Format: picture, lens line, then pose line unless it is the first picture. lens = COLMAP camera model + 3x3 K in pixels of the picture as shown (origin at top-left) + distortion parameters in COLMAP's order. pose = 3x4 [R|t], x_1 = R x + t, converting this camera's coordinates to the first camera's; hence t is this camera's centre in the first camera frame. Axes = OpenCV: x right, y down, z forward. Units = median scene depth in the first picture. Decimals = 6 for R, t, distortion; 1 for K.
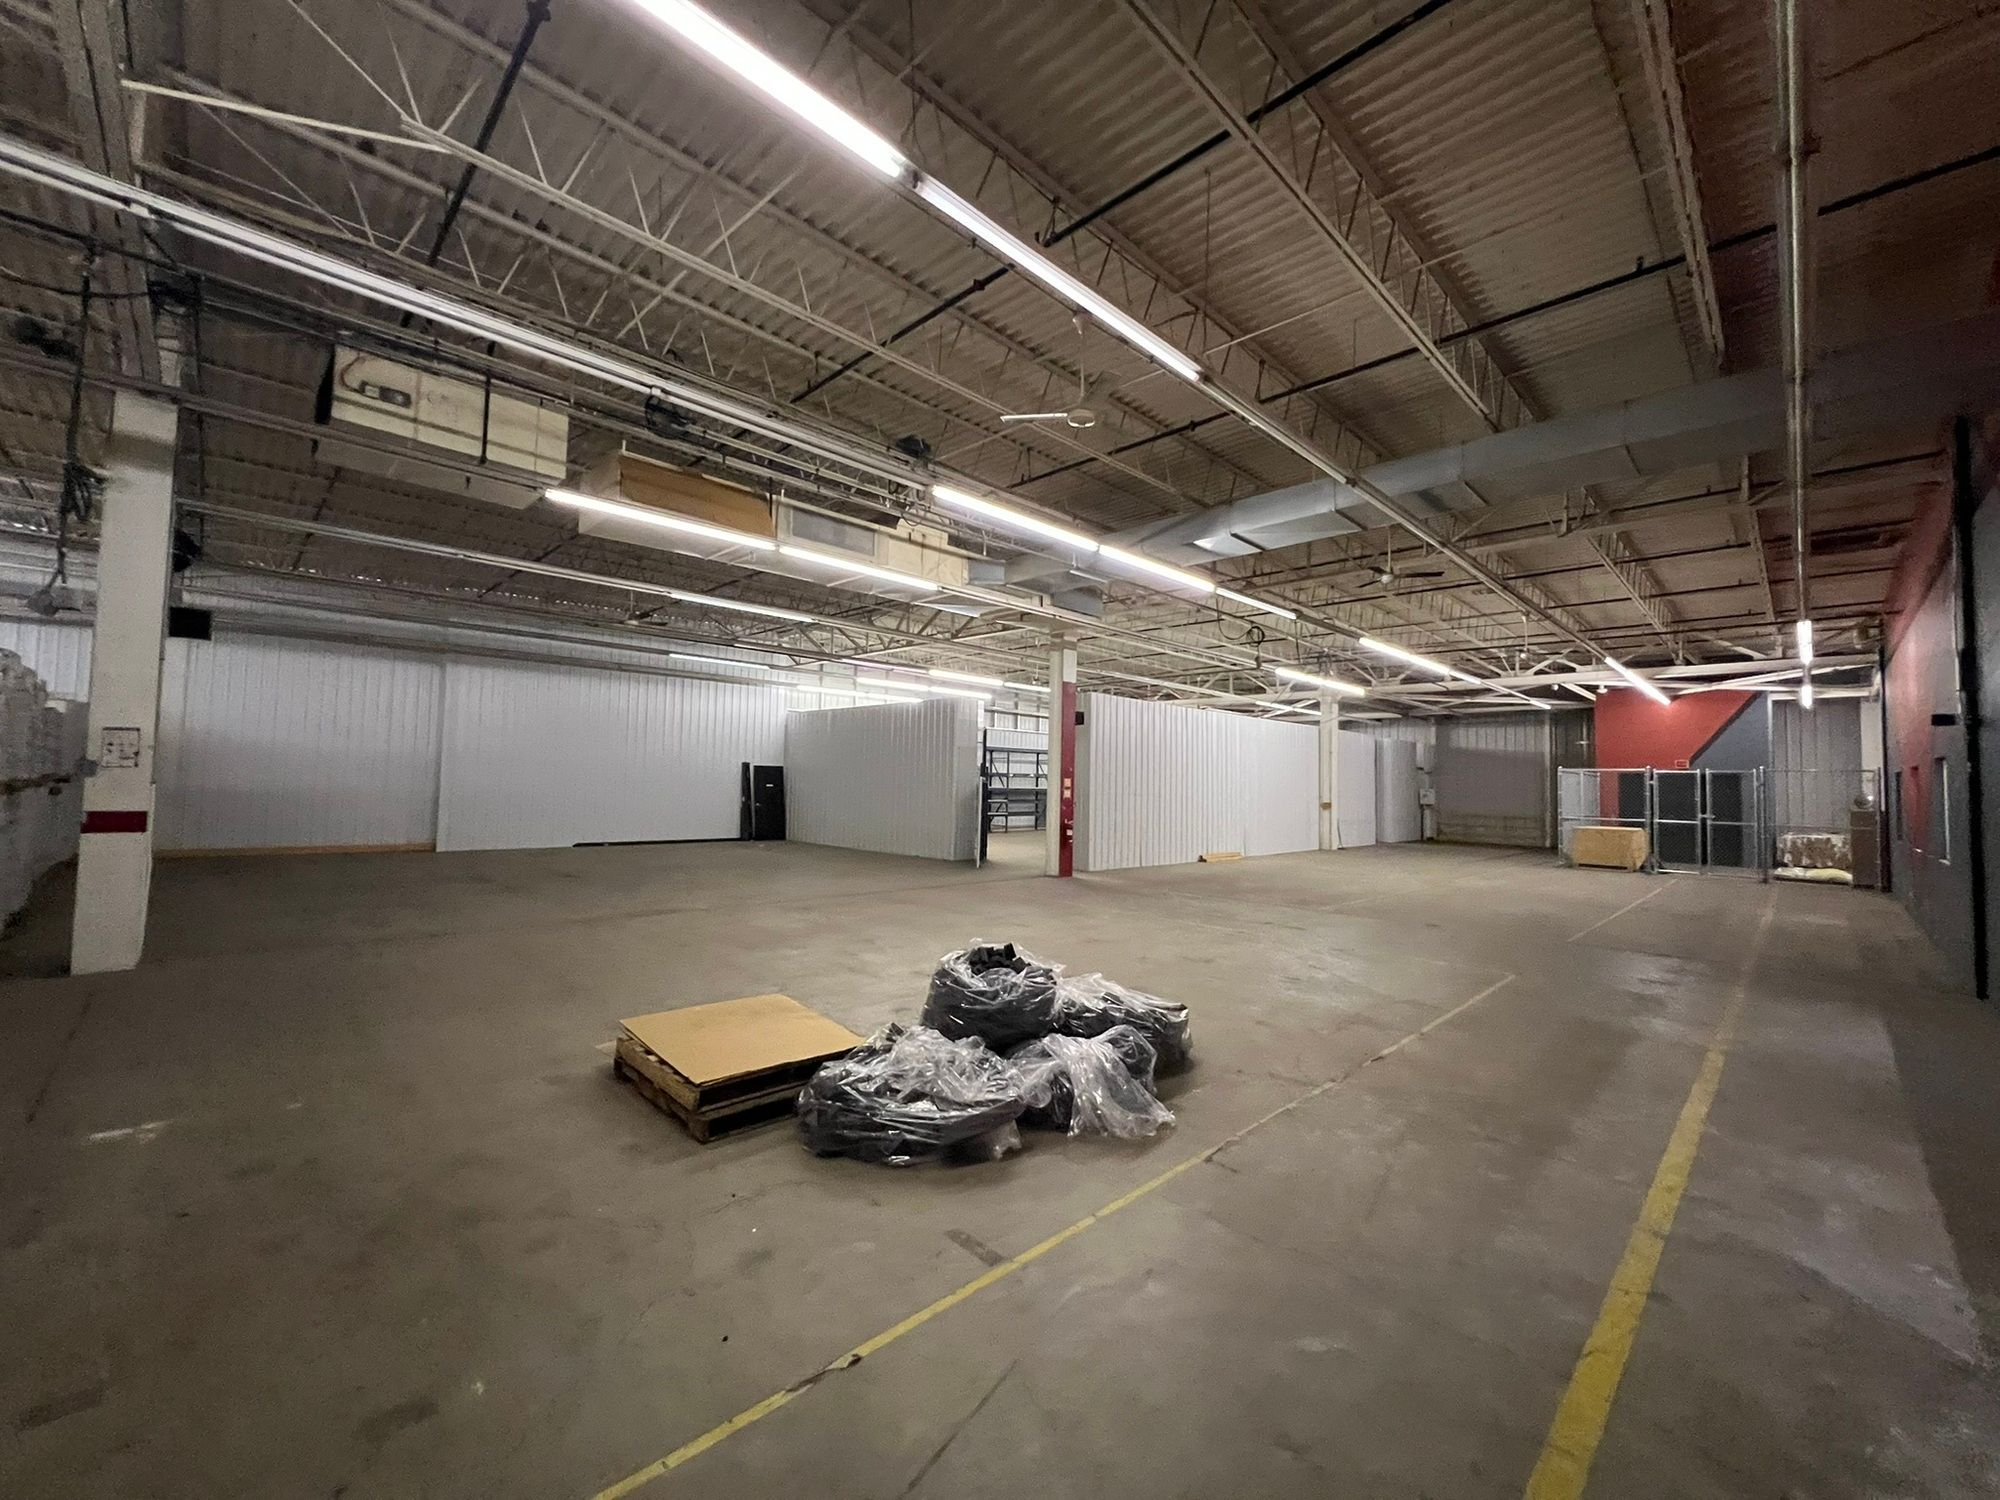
lens RADIAL K [[812.1, 0, 995.4], [0, 812.1, 750.7], [0, 0, 1]] dist [-0.002887, 0.001647]
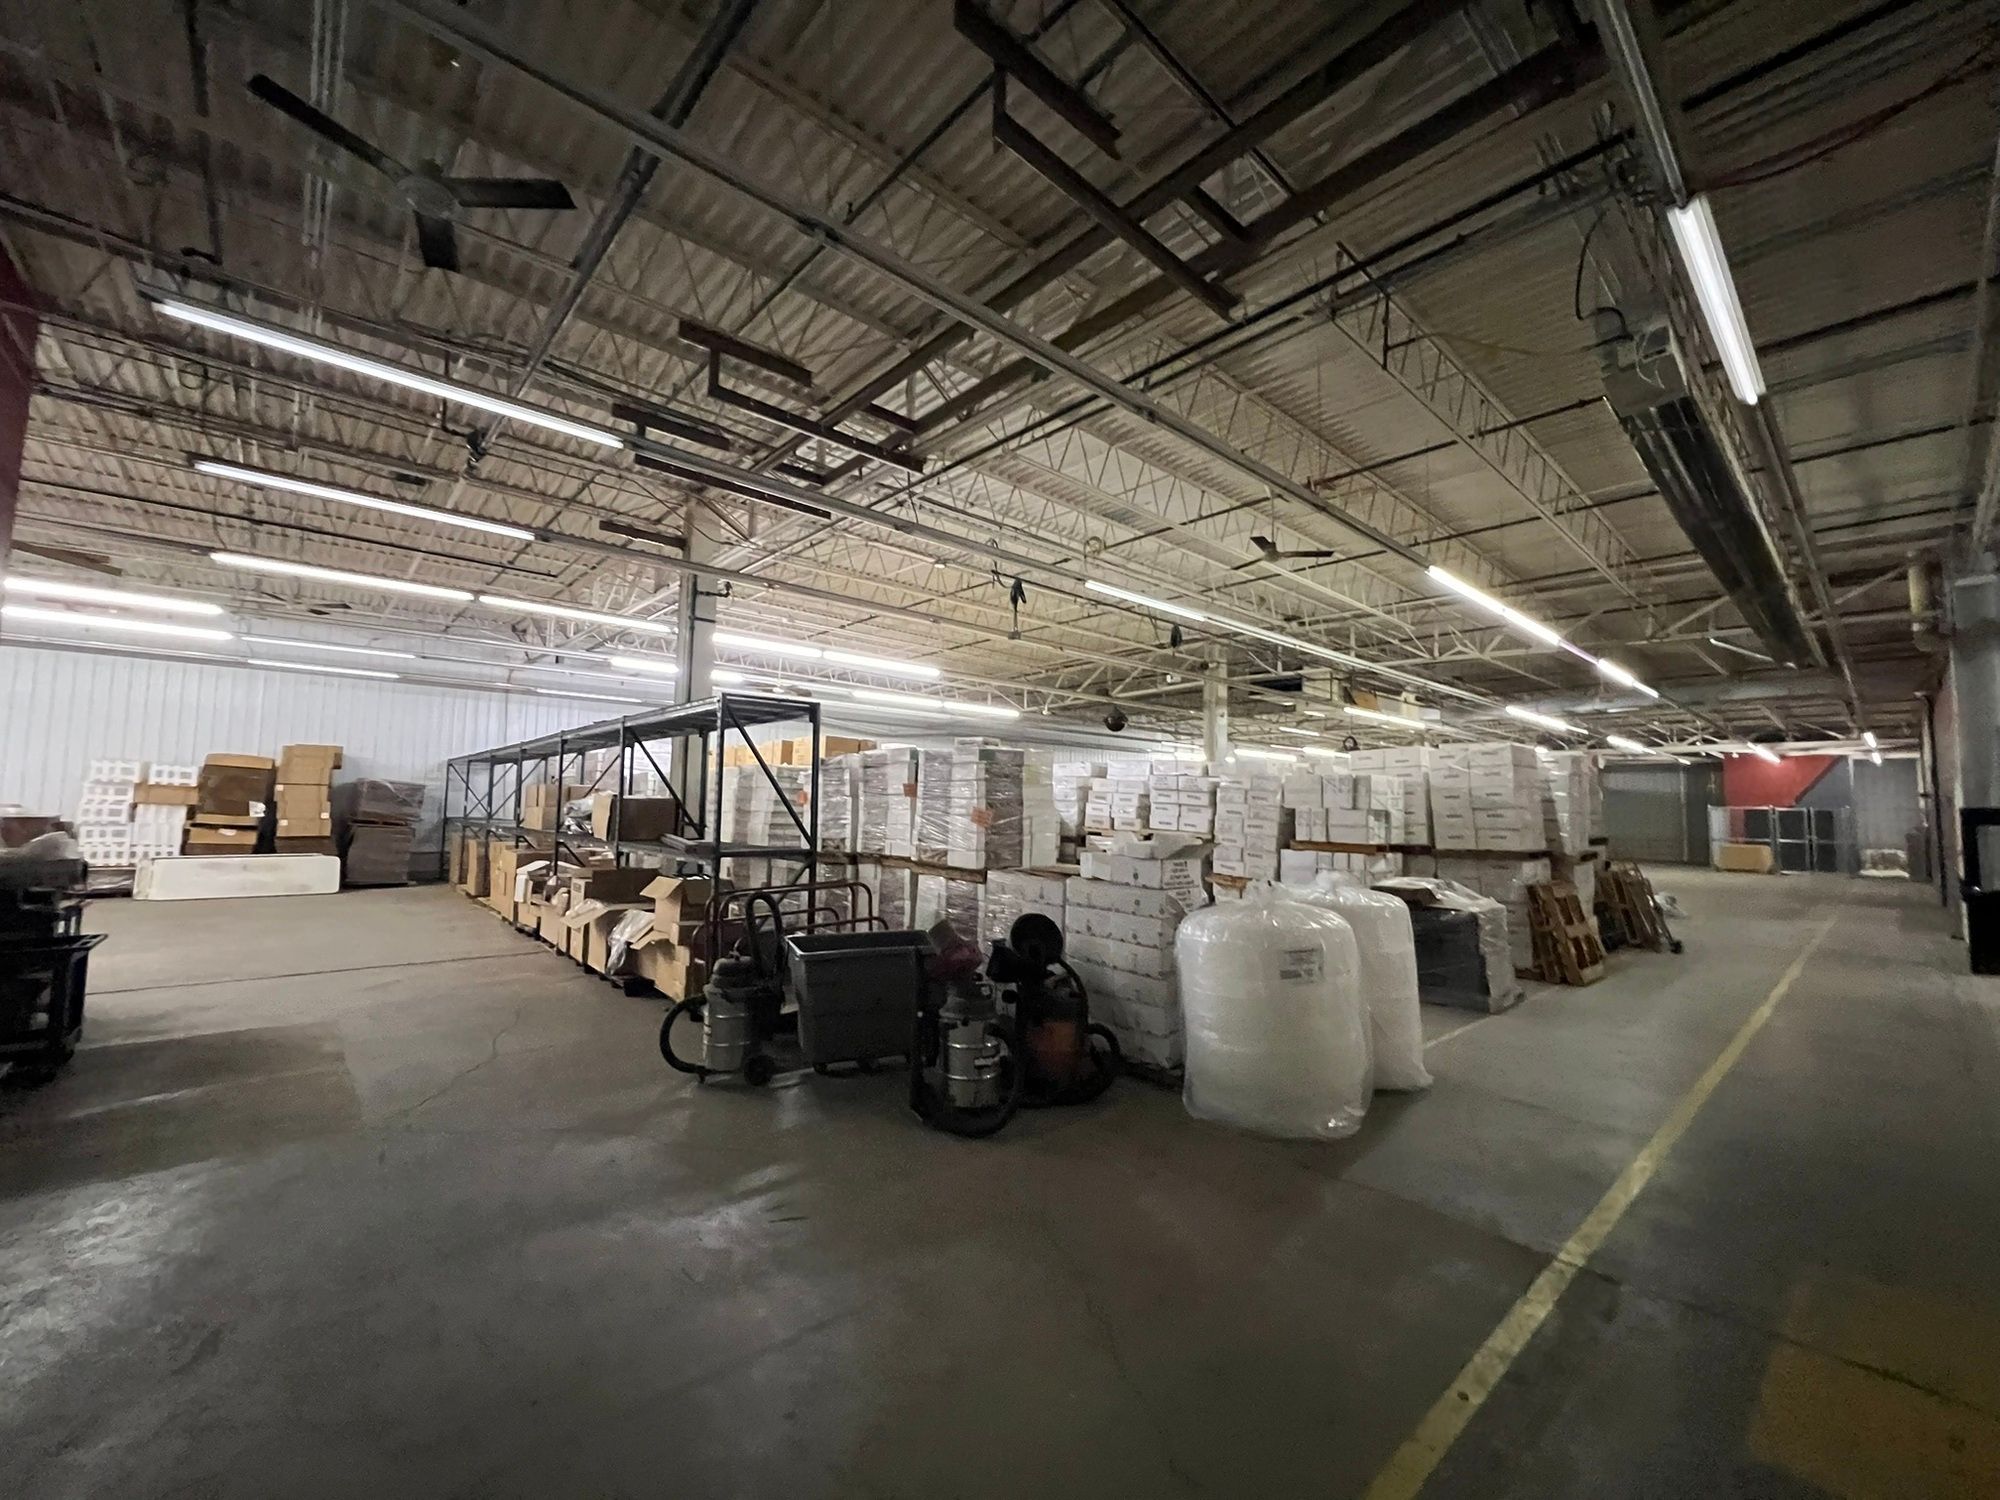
lens RADIAL K [[812.1, 0, 1004.6], [0, 812.1, 744.1], [0, 0, 1]] dist [-0.002887, 0.001647]
pose [[0.998936, -0.007283, -0.045532, -0.565401], [0.005417, 0.999146, -0.040963, -0.041501], [0.045792, 0.040673, 0.998123, -0.596892]]
